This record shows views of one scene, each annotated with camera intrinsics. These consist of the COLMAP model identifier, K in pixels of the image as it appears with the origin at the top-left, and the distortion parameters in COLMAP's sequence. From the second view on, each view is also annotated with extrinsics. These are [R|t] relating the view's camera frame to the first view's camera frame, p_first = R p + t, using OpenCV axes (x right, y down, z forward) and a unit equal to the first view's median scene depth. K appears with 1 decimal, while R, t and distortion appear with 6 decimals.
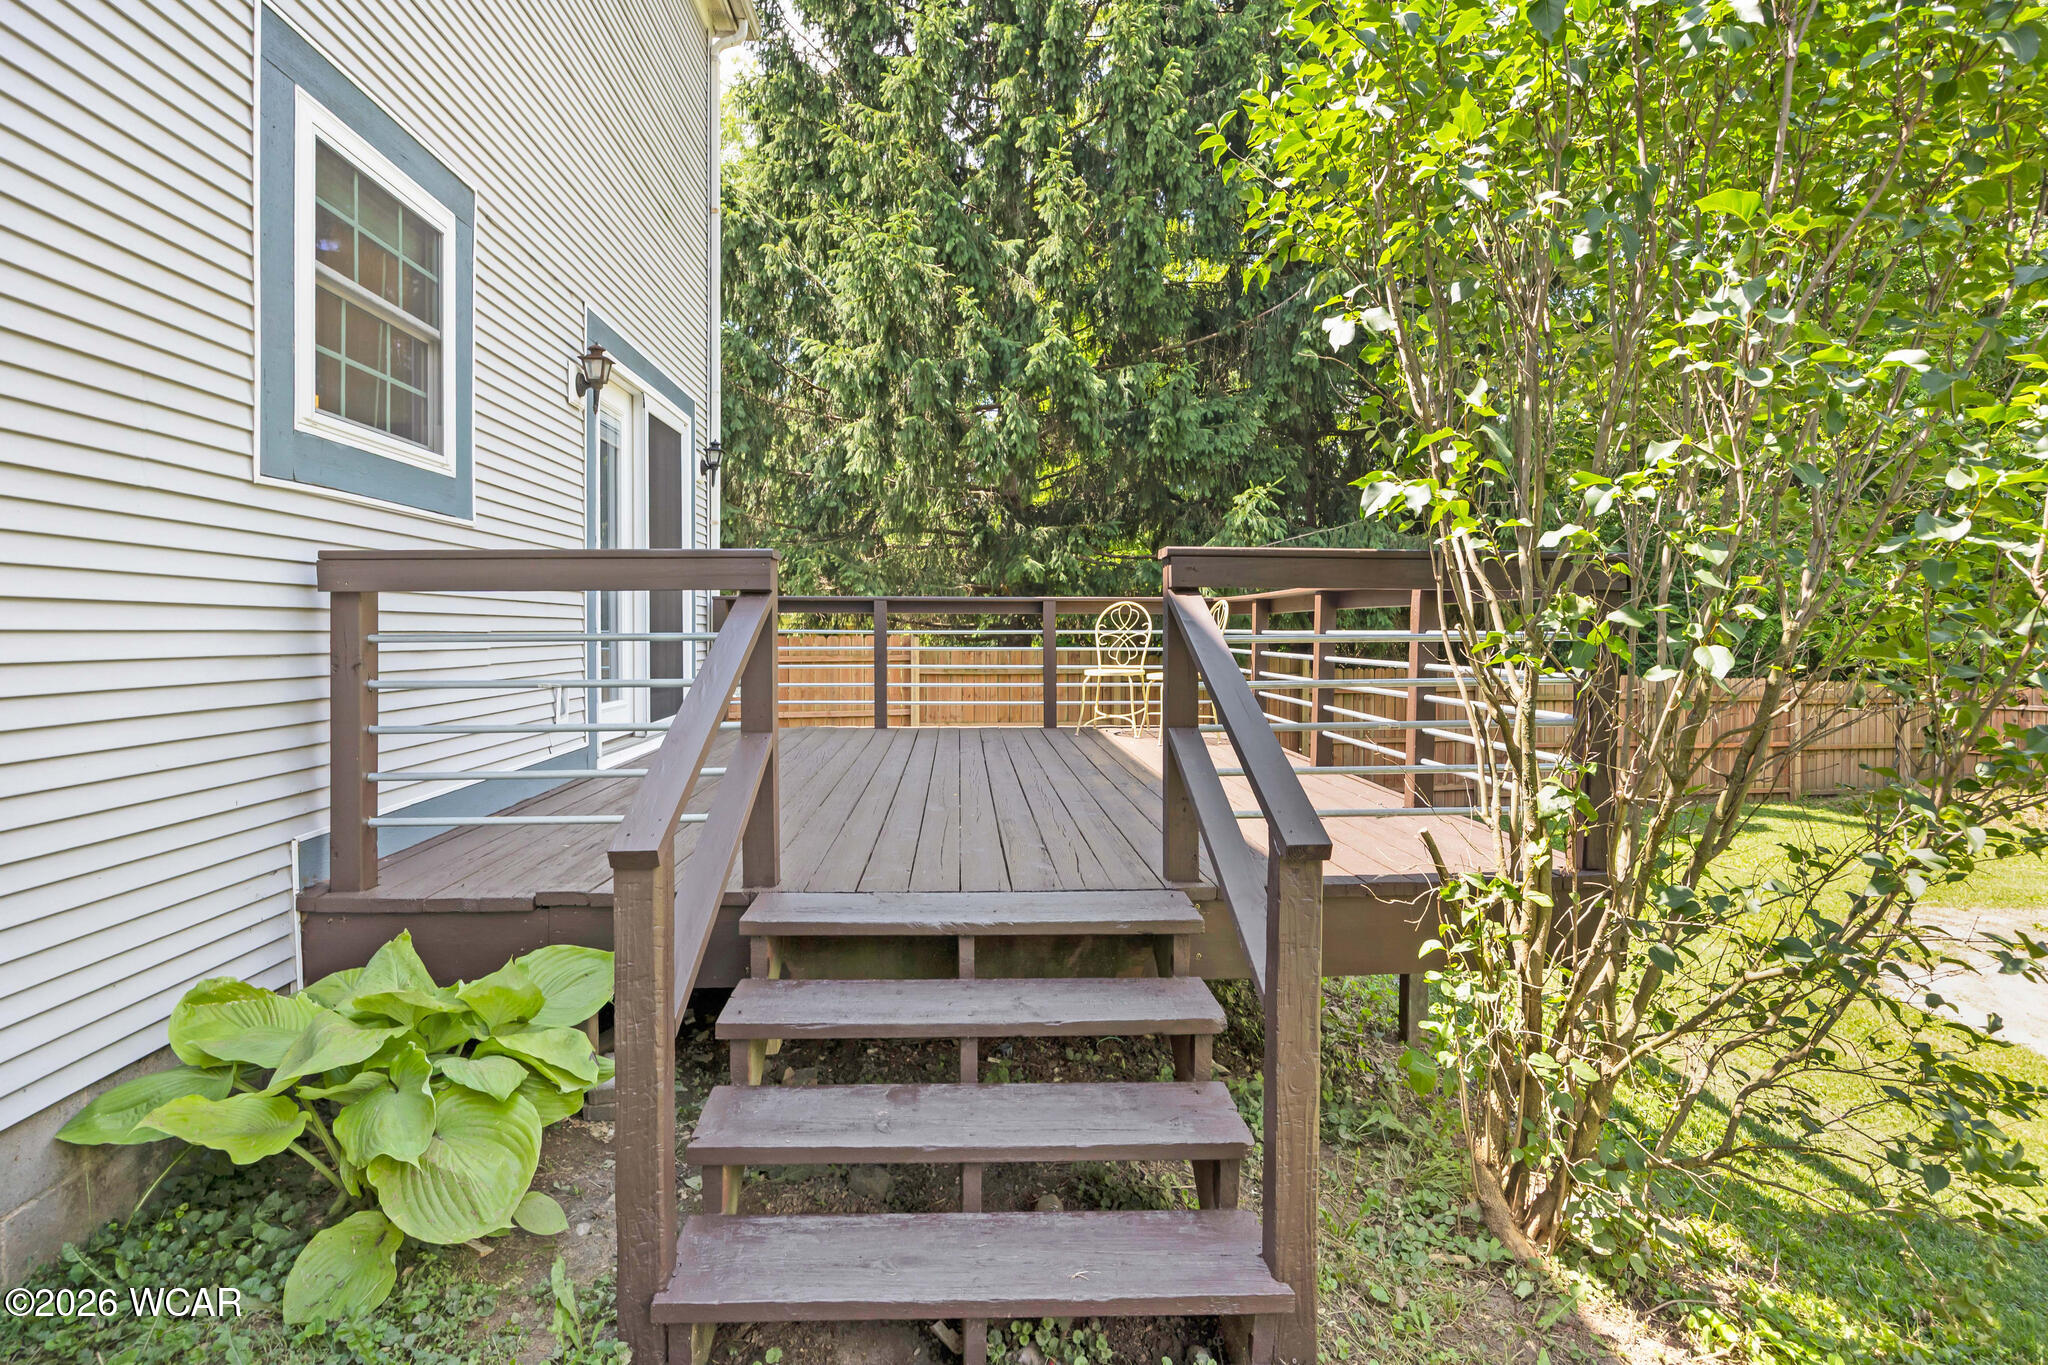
lens RADIAL K [[1124.6, 0, 1022.7], [0, 1124.6, 668.6], [0, 0, 1]] dist [-0.006961, -0.000787]
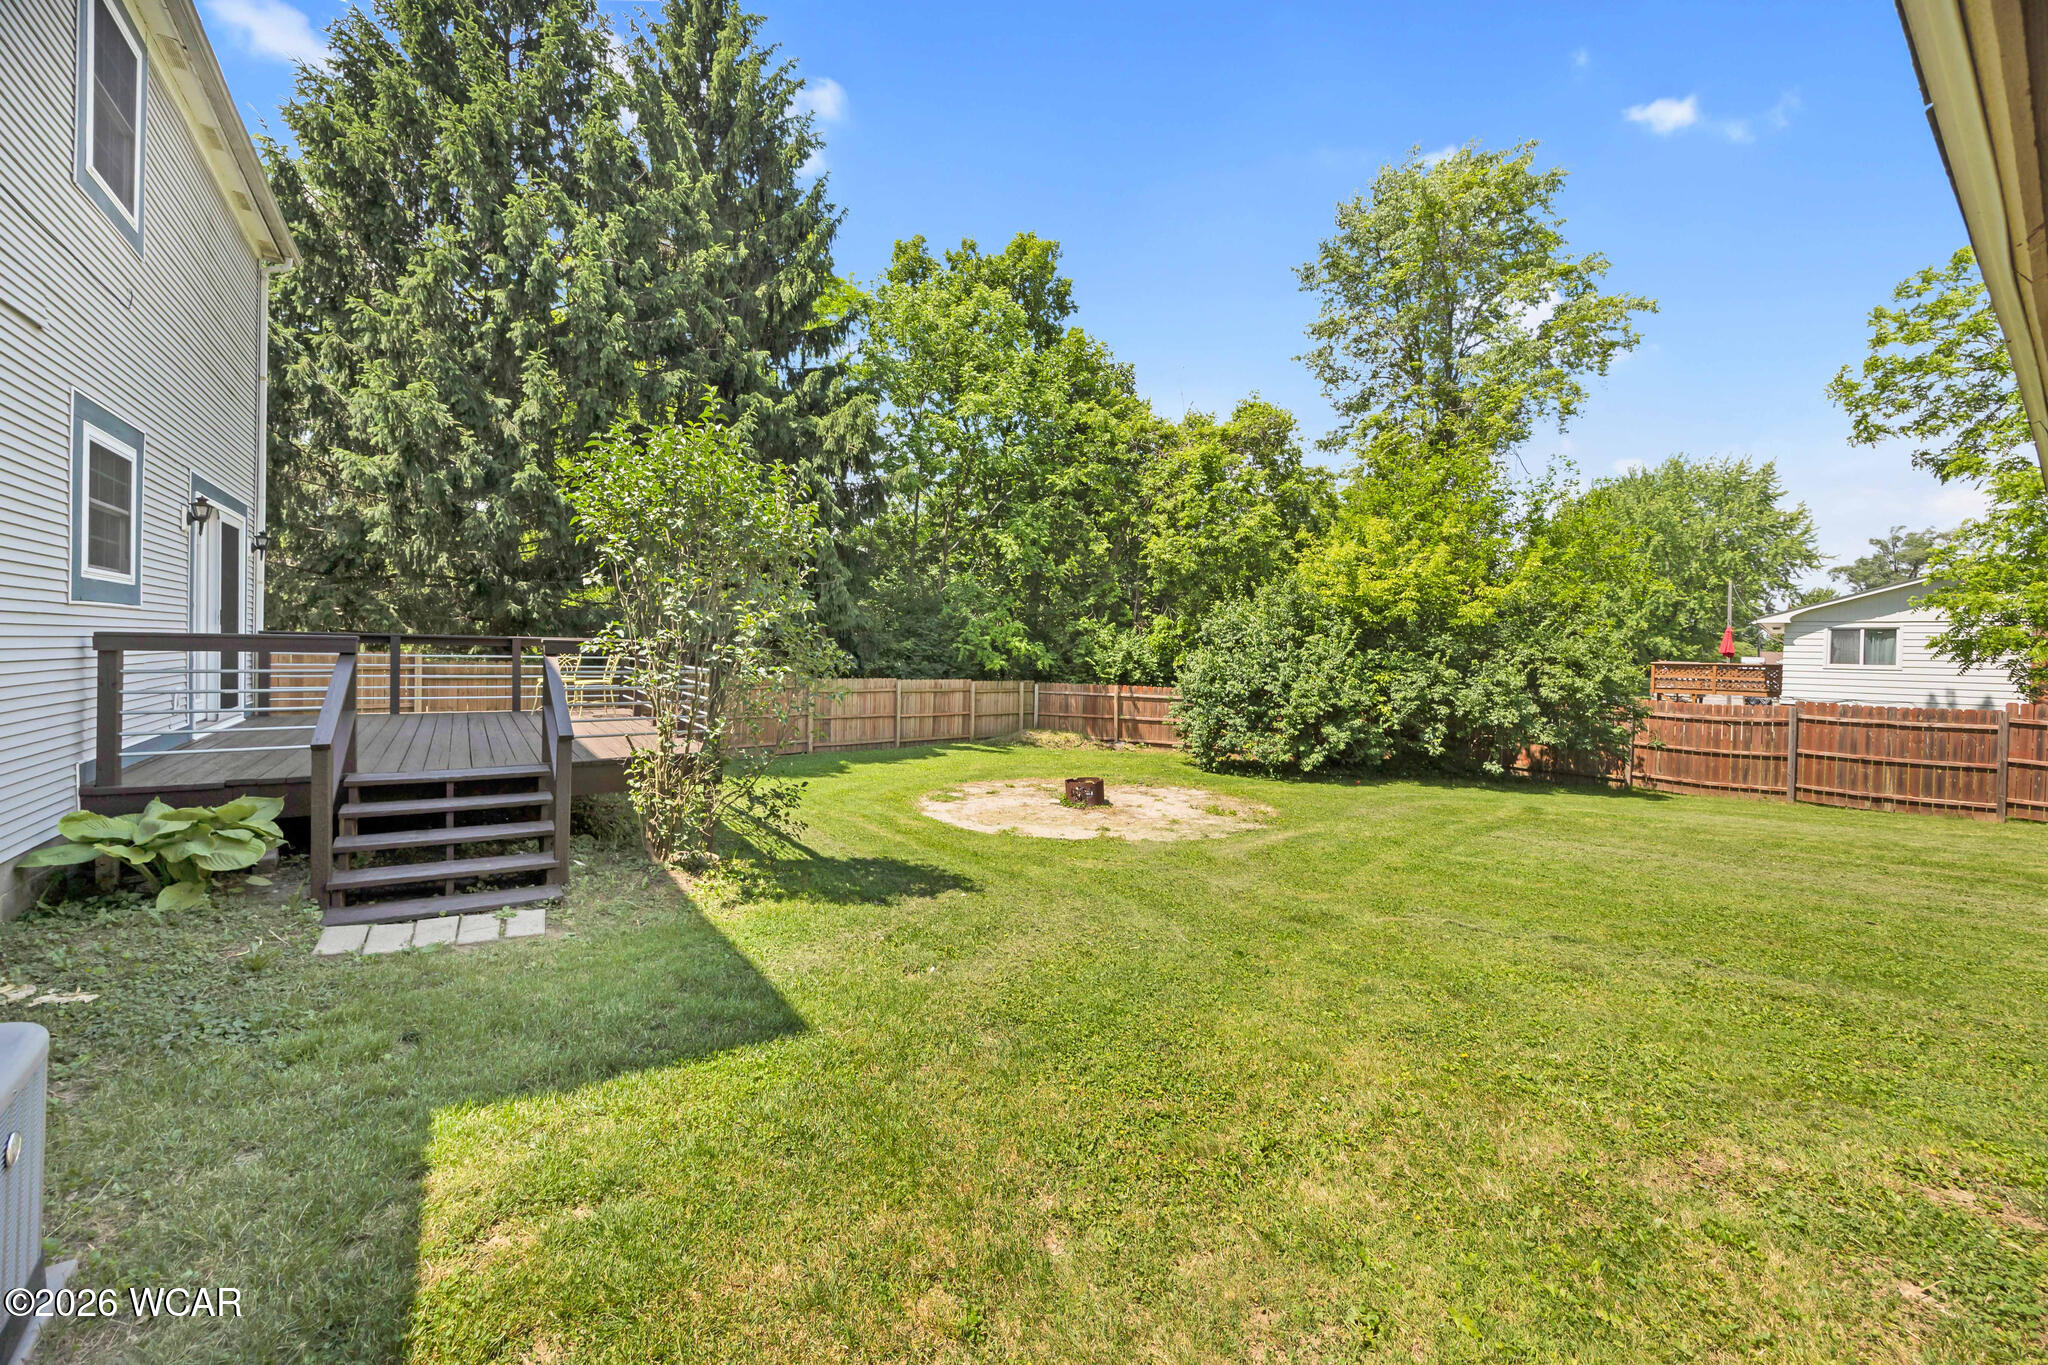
lens RADIAL K [[787.4, 0, 1025.7], [0, 787.4, 657.6], [0, 0, 1]] dist [-0.002849, -0.000889]
pose [[0.843315, 0.012667, 0.537270, 0.023734], [-0.003556, 0.999832, -0.017990, -0.008371], [-0.537407, 0.013261, 0.843219, -0.328780]]
